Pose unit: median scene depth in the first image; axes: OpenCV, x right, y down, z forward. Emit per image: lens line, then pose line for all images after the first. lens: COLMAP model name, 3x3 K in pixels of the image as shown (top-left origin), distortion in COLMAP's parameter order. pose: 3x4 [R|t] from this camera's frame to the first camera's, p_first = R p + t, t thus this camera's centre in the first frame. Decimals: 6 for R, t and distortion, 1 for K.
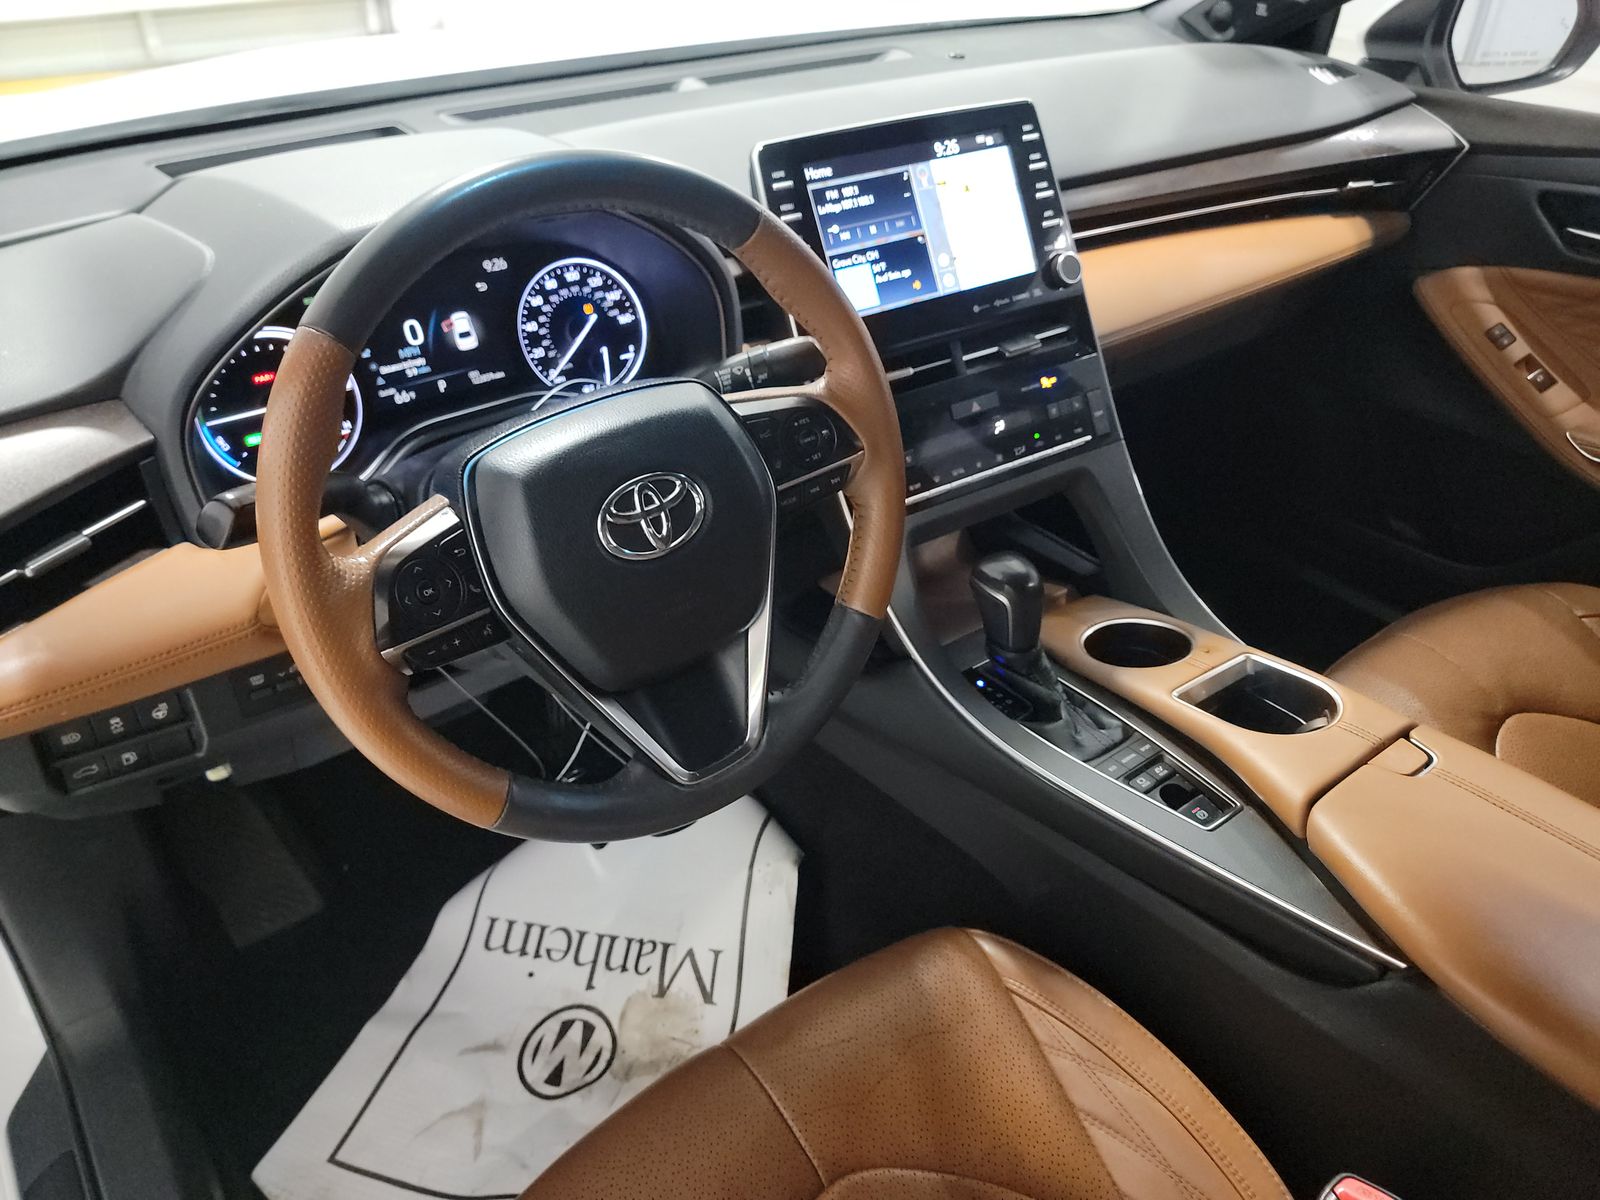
lens RADIAL K [[1118.6, 0, 800.0], [0, 1118.6, 600.0], [0, 0, 1]] dist [0.059303, -0.064450]
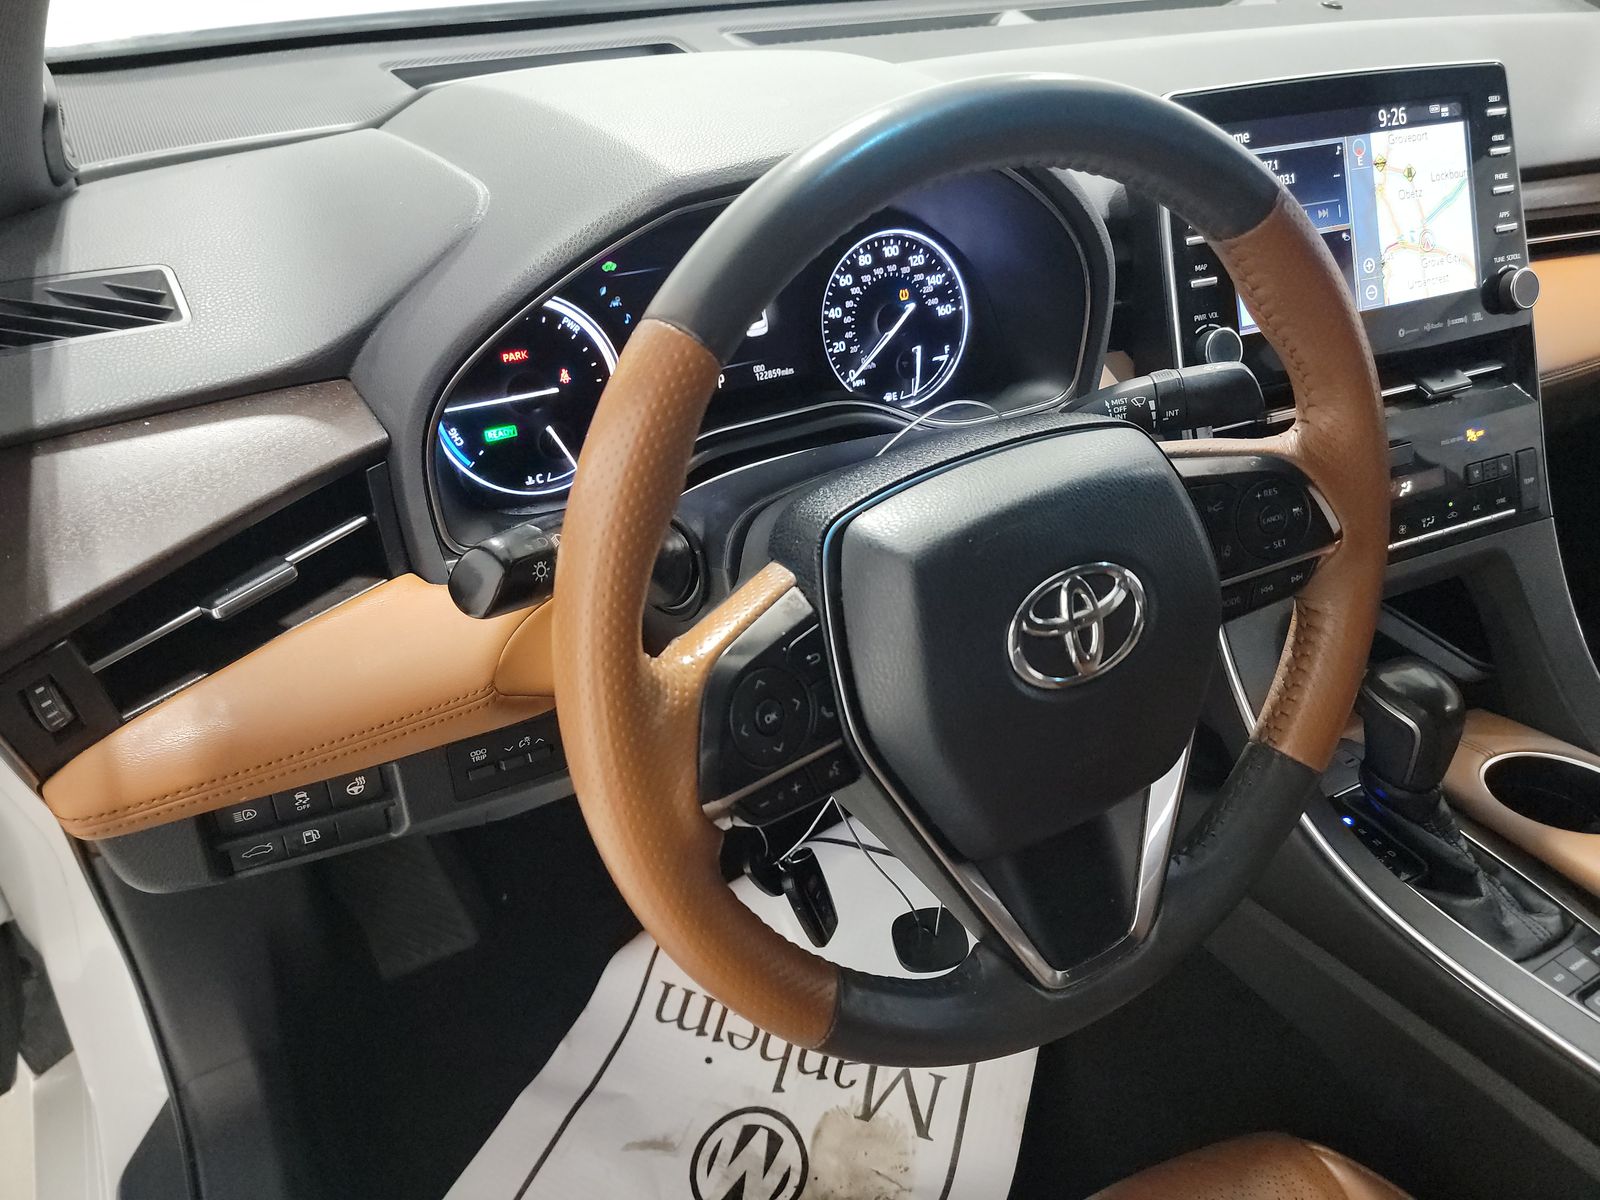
lens RADIAL K [[1121.3, 0, 815.8], [0, 1121.3, 611.2], [0, 0, 1]] dist [0.053791, -0.053449]
pose [[0.991289, 0.106306, -0.077754, -0.162387], [-0.103434, 0.993828, 0.040092, -0.064288], [0.081536, -0.031700, 0.996166, 0.205527]]
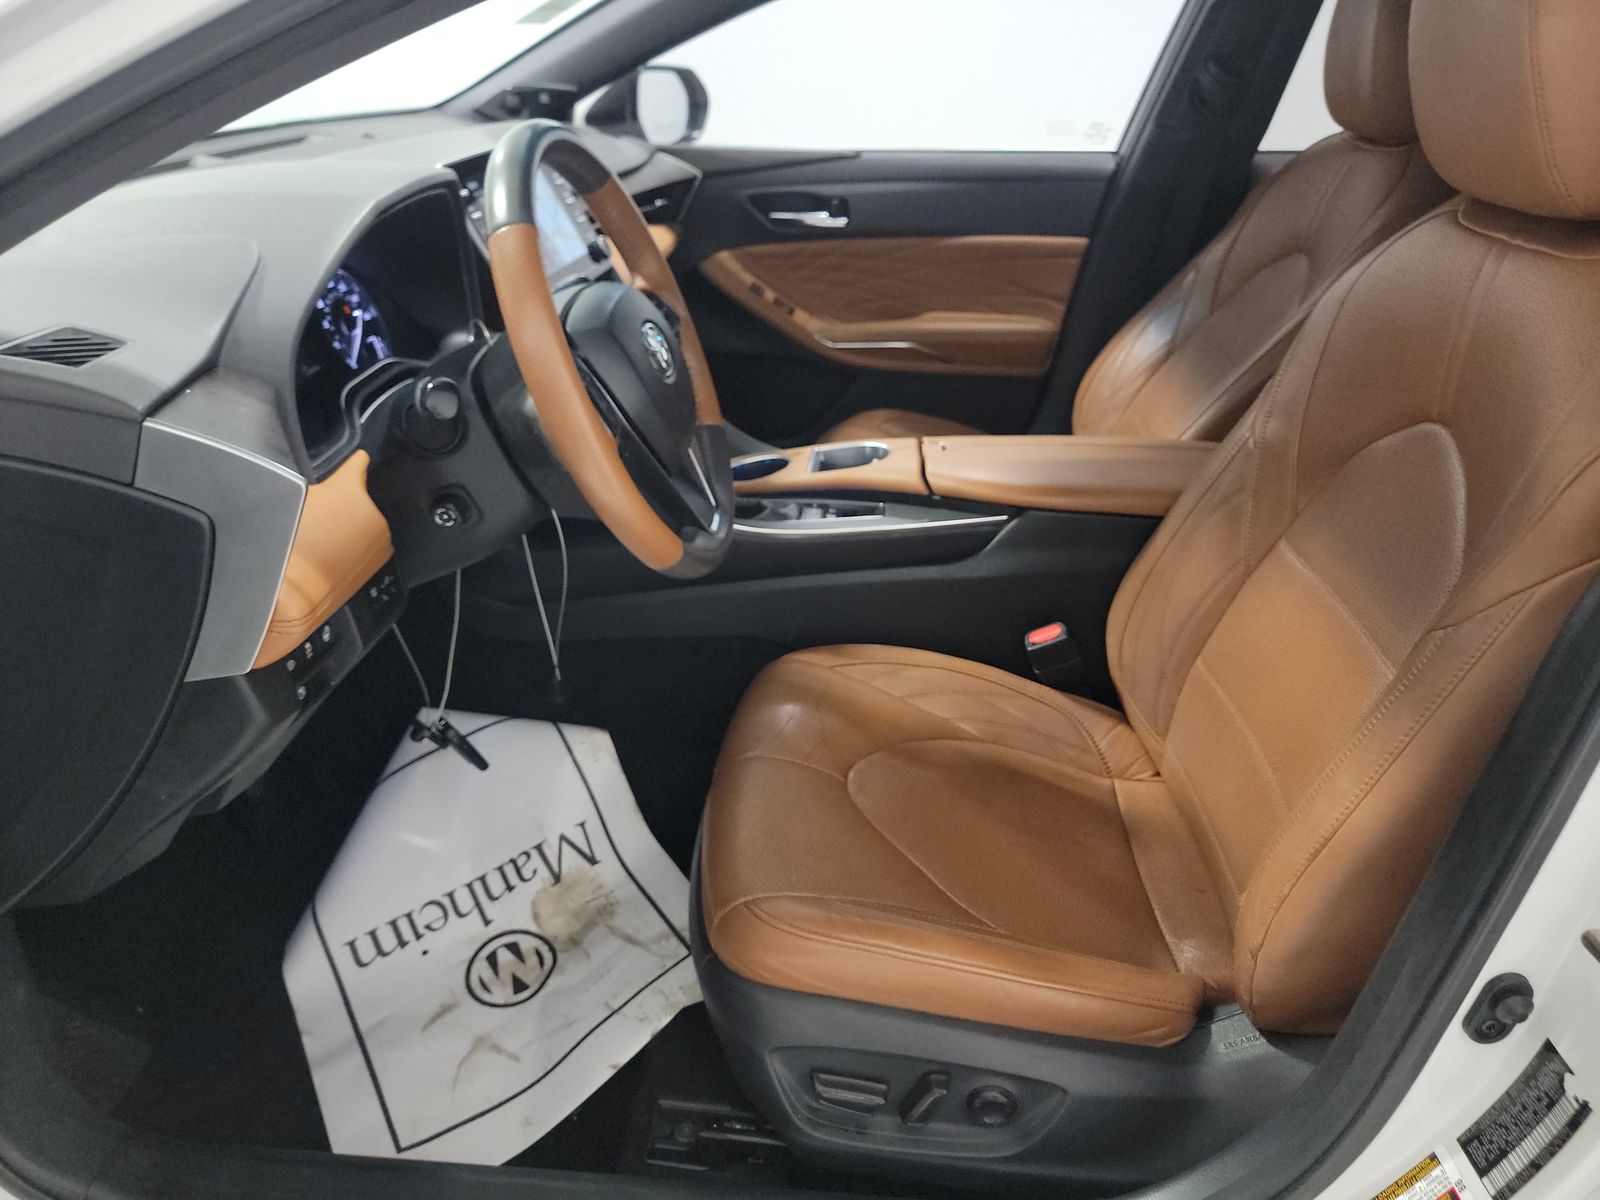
lens RADIAL K [[1106.7, 0, 800.9], [0, 1106.7, 610.3], [0, 0, 1]] dist [0.059100, -0.054139]
pose [[0.652720, -0.338730, 0.677656, -0.779149], [0.415412, 0.908043, 0.053764, 0.165824], [-0.633552, 0.246414, 0.733411, -0.095244]]
